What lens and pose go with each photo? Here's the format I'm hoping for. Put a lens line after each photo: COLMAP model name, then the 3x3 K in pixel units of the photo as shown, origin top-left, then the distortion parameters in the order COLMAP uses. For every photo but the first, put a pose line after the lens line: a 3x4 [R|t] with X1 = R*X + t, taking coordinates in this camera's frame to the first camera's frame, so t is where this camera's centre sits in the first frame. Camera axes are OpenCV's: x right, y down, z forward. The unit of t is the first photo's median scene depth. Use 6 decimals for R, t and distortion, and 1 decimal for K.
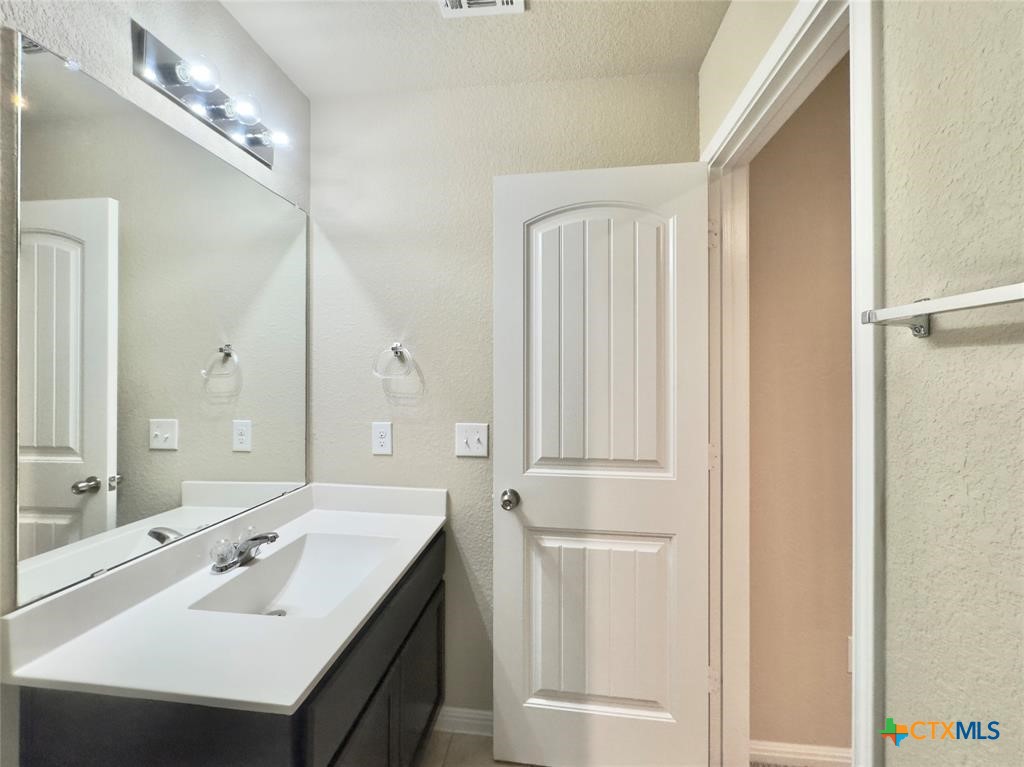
lens RADIAL K [[417.4, 0, 515.9], [0, 417.4, 378.1], [0, 0, 1]] dist [0.001296, -0.000664]
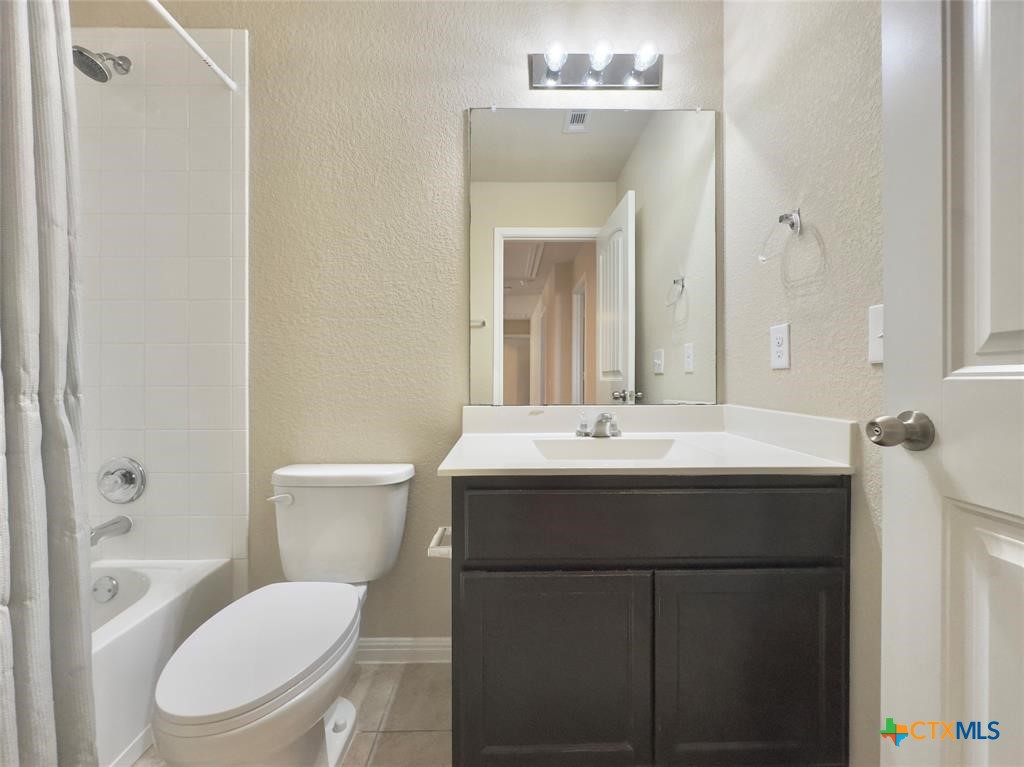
lens RADIAL K [[417.4, 0, 514.4], [0, 417.4, 380.0], [0, 0, 1]] dist [0.001296, -0.000664]
pose [[0.131953, -0.004958, -0.991244, 0.356476], [-0.003200, 0.999980, -0.005428, 0.210095], [0.991251, 0.003889, 0.131934, 0.434288]]
